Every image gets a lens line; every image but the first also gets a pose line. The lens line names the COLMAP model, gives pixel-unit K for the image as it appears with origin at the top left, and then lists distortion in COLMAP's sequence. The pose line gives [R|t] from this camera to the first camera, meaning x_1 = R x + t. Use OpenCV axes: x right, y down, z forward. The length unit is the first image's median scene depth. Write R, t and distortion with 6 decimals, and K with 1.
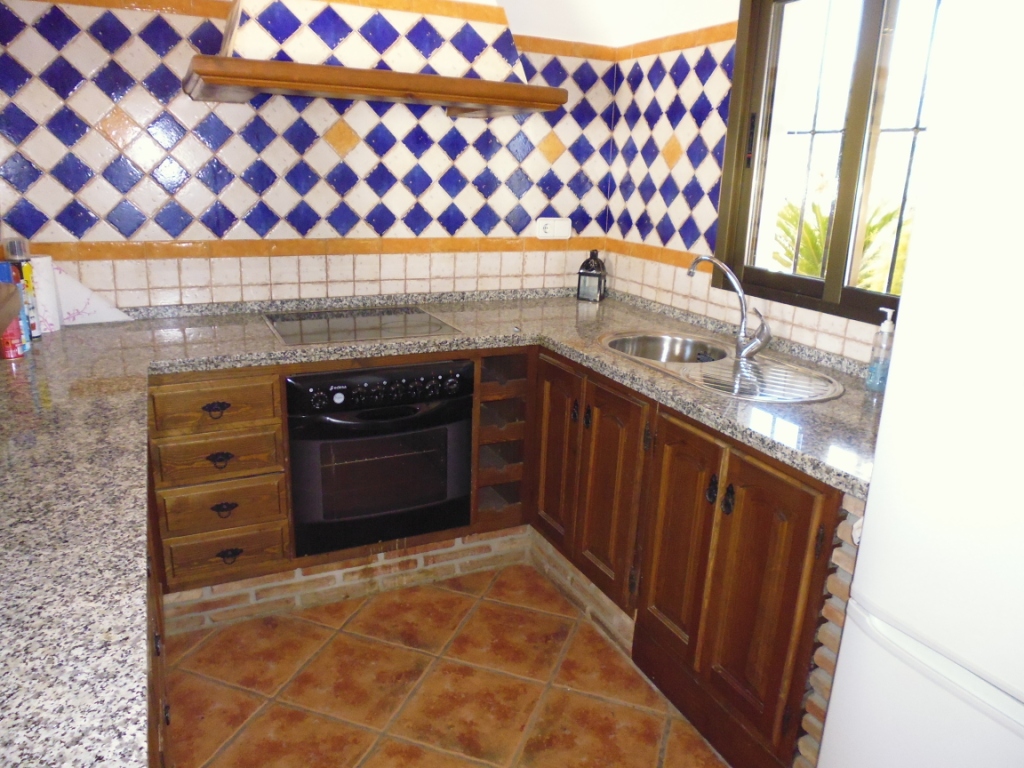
lens RADIAL K [[734.3, 0, 518.1], [0, 734.3, 379.7], [0, 0, 1]] dist [-0.100035, 0.083271]
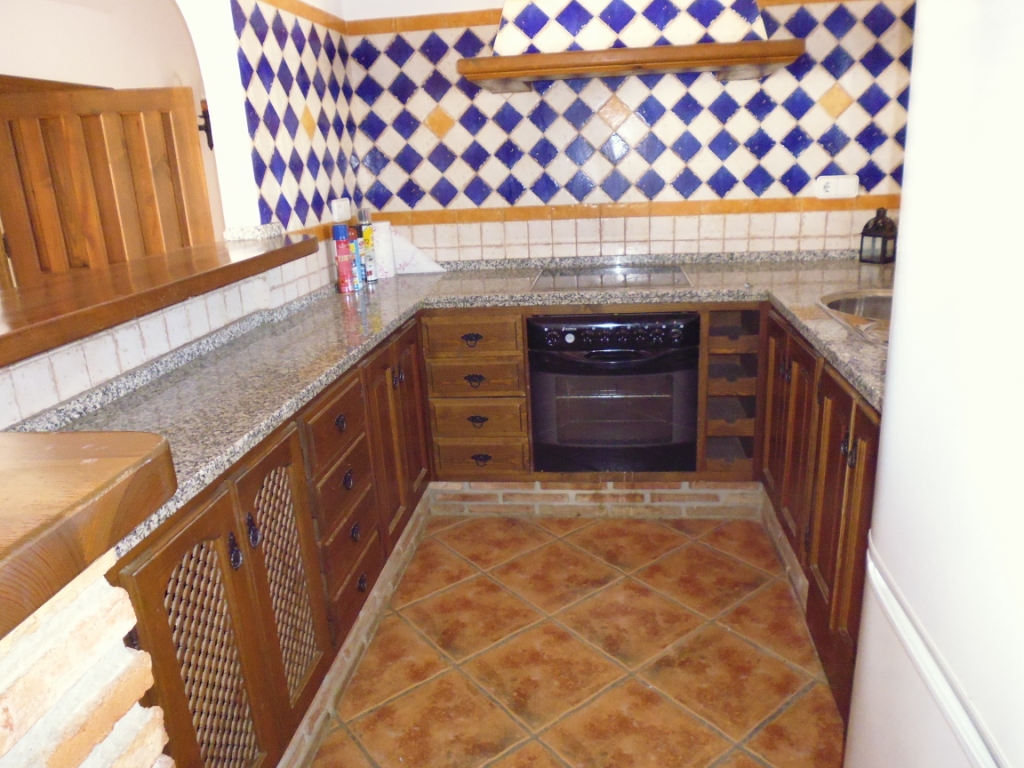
lens RADIAL K [[737.3, 0, 515.3], [0, 737.3, 380.9], [0, 0, 1]] dist [-0.074484, 0.040879]
pose [[0.835537, 0.087394, -0.542439, 0.291474], [-0.072659, 0.996173, 0.048577, 0.037932], [0.544608, -0.001175, 0.838690, -0.031494]]
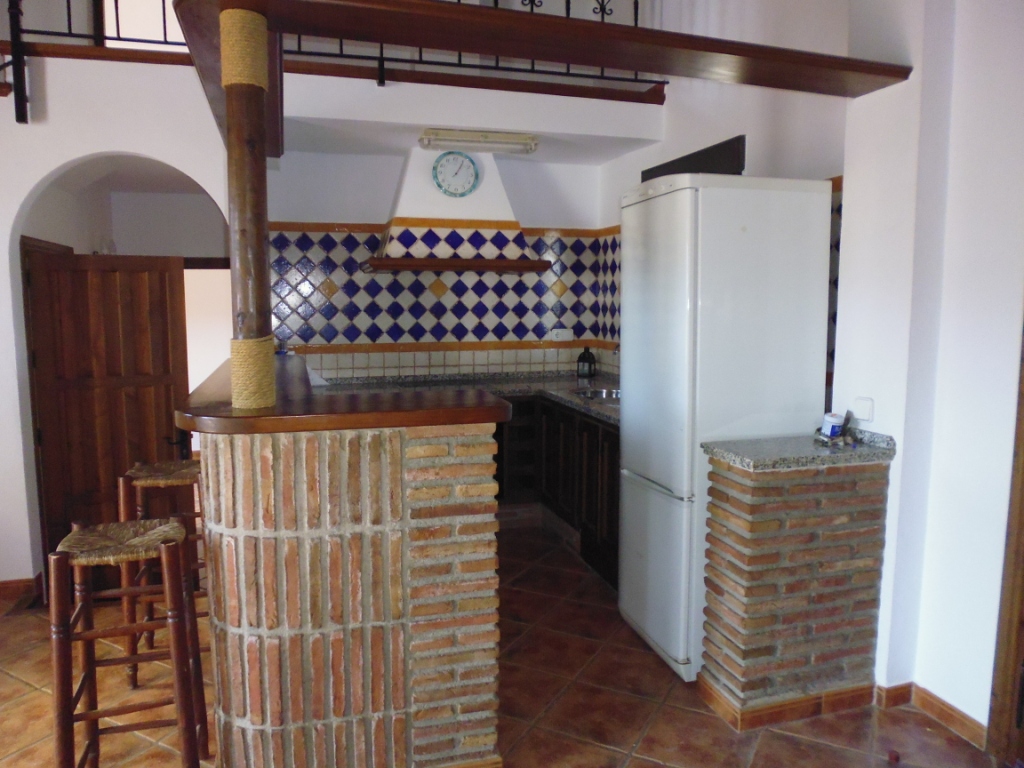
lens RADIAL K [[737.3, 0, 515.3], [0, 737.3, 380.9], [0, 0, 1]] dist [-0.074484, 0.040879]
pose [[0.987003, -0.019352, -0.159530, 0.262446], [-0.007411, 0.986185, -0.165482, 0.223669], [0.160529, 0.164514, 0.973224, -0.813672]]
